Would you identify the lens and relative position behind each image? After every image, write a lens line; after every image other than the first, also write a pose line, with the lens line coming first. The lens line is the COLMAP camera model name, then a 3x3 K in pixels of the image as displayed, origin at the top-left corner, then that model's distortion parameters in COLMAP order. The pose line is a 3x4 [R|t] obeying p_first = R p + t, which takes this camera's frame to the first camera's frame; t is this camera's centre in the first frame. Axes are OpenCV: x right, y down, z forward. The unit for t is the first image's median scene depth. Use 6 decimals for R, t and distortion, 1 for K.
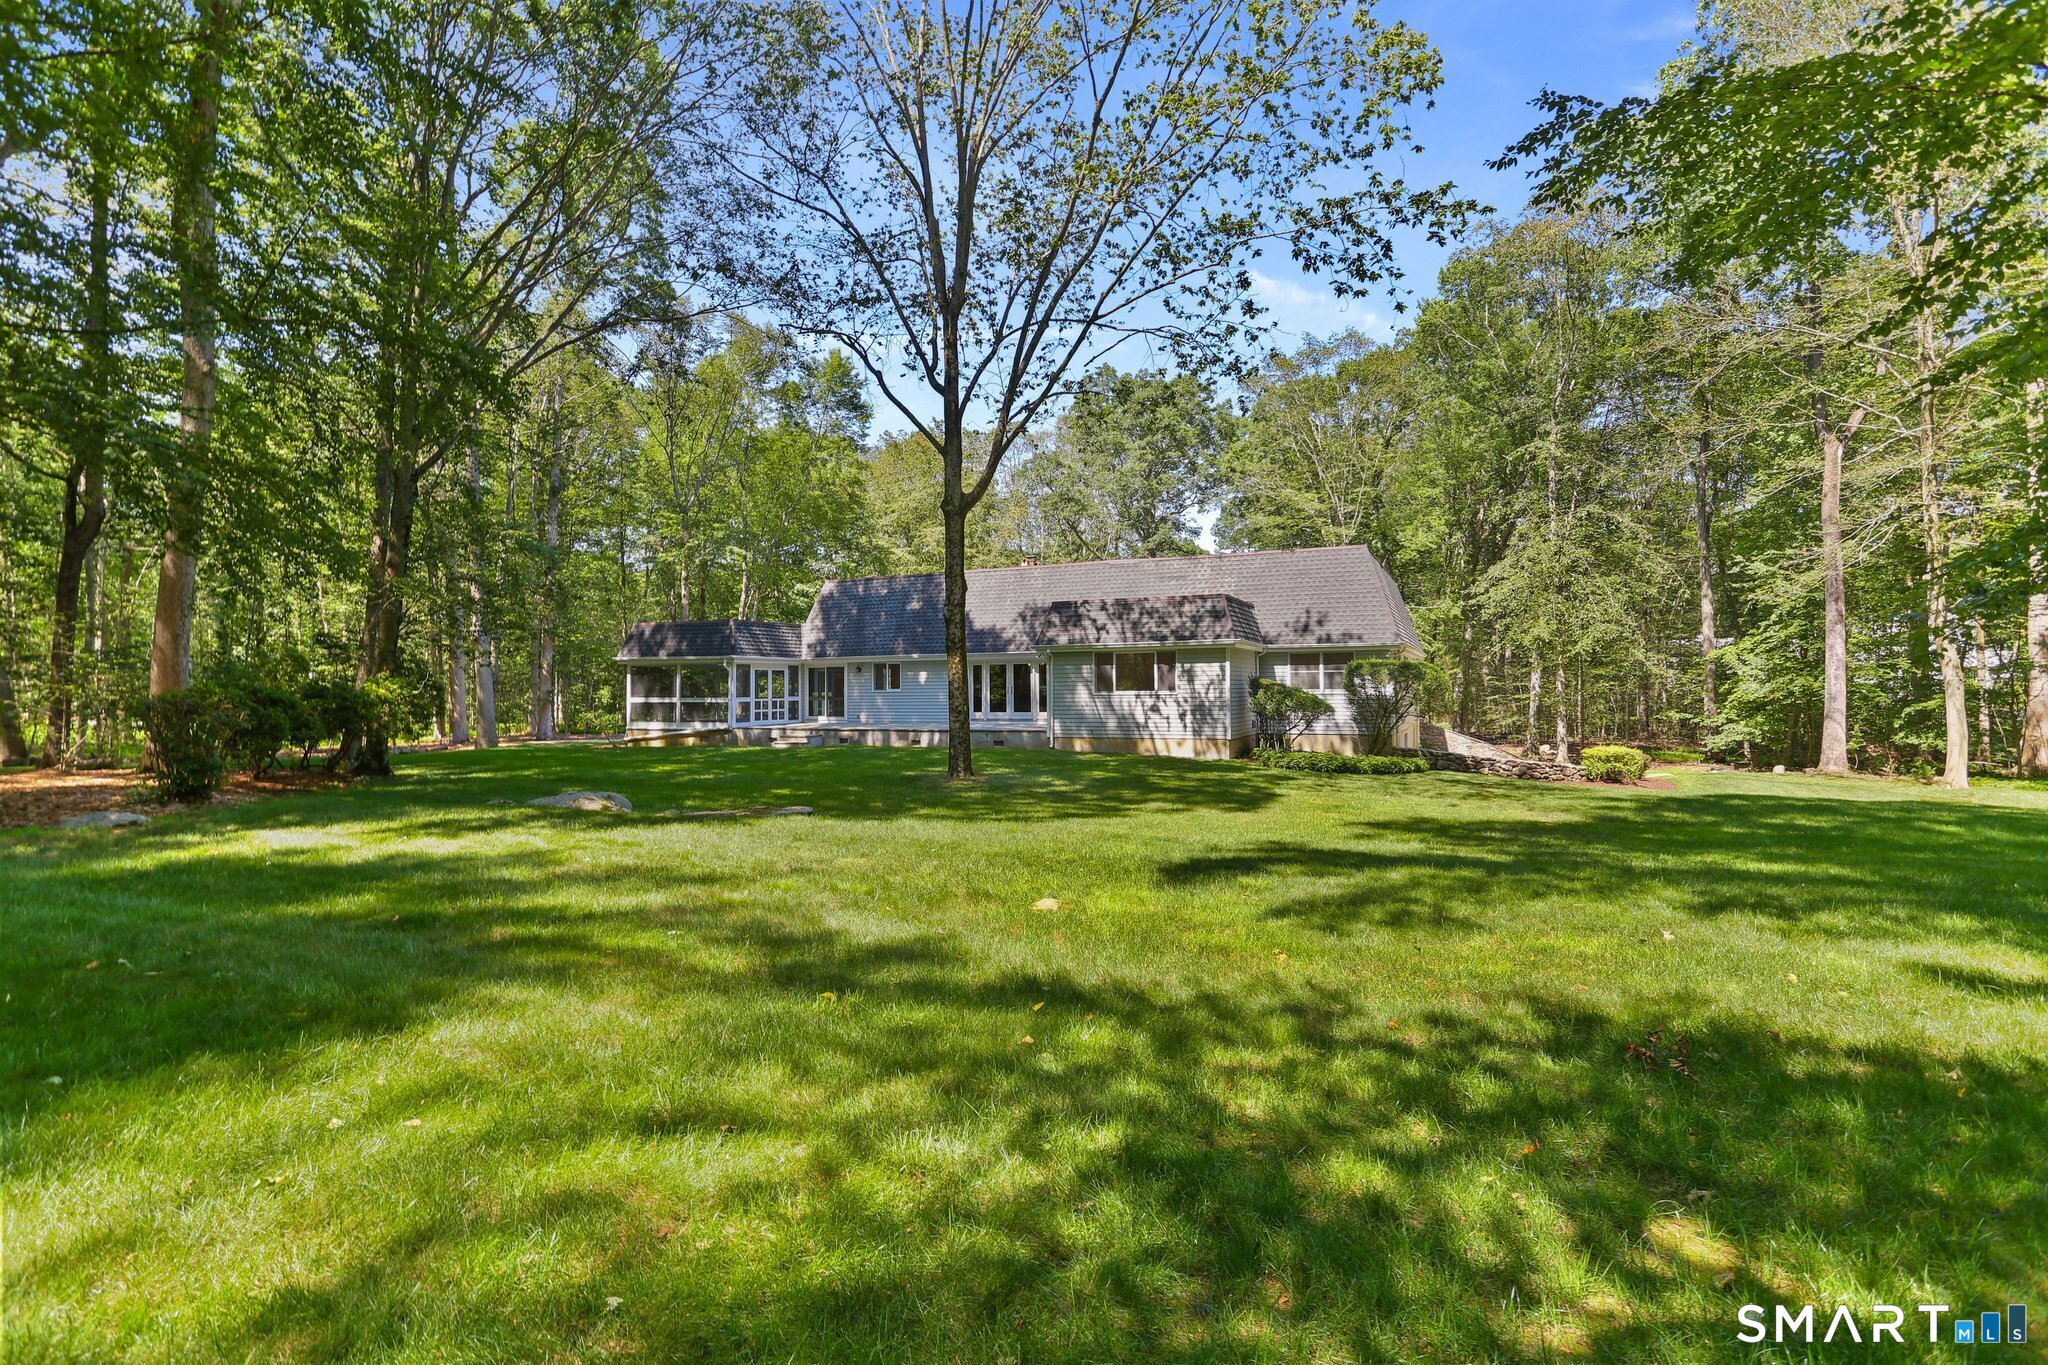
lens RADIAL K [[990.2, 0, 1050.6], [0, 990.2, 679.6], [0, 0, 1]] dist [-0.049786, 0.027807]
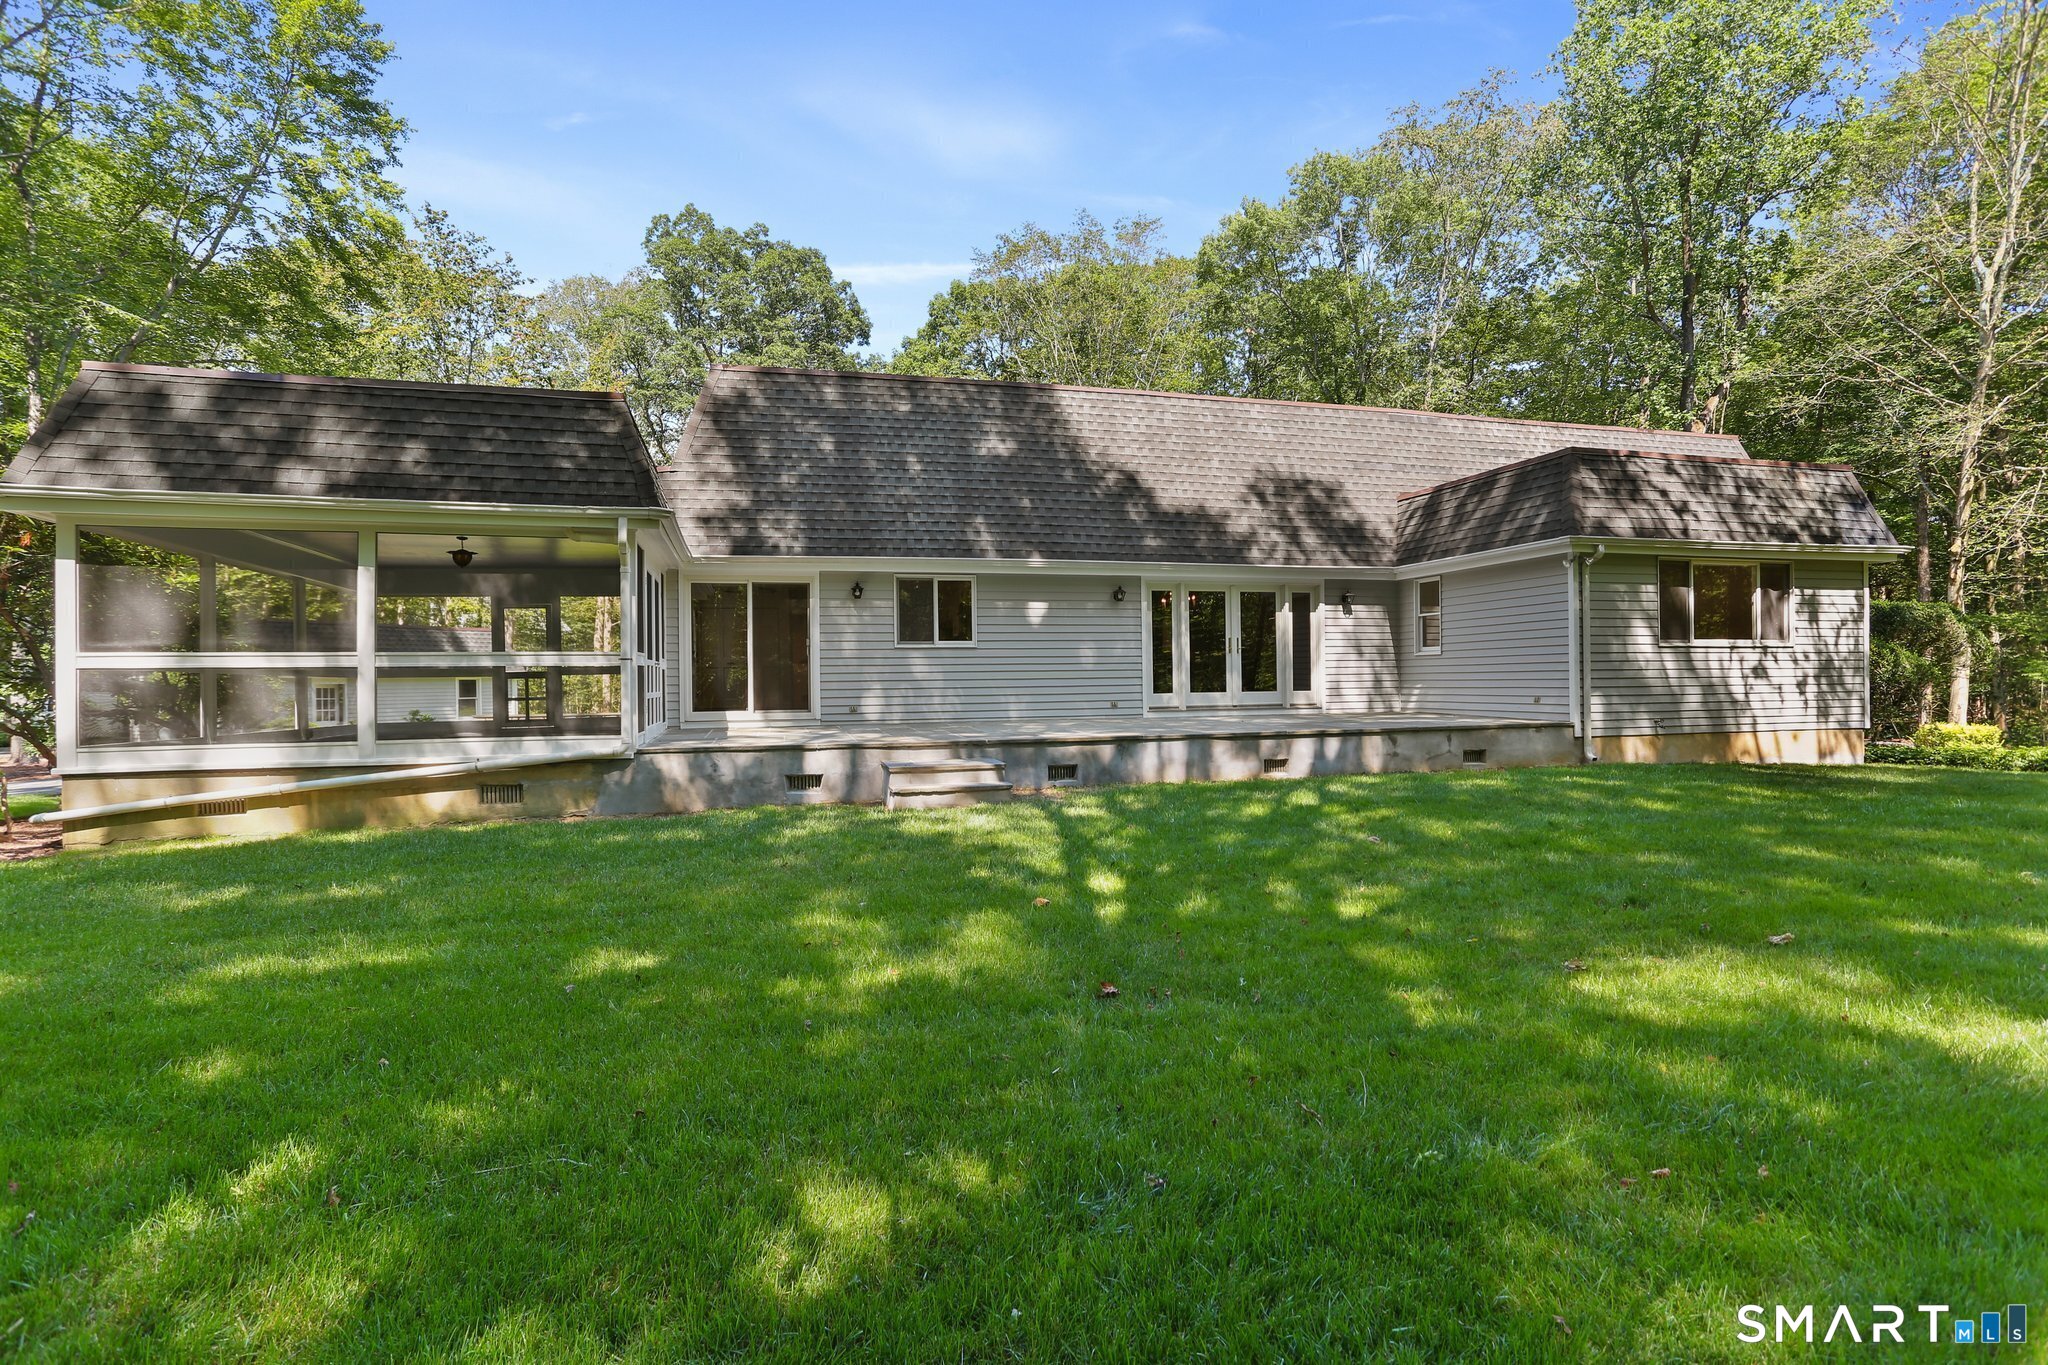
lens RADIAL K [[990.2, 0, 1050.6], [0, 990.2, 679.6], [0, 0, 1]] dist [-0.049786, 0.027807]
pose [[0.774658, -0.002013, 0.632377, -0.470762], [-0.001398, 0.999987, 0.004896, 0.029238], [-0.632379, -0.004677, 0.774645, 0.784187]]
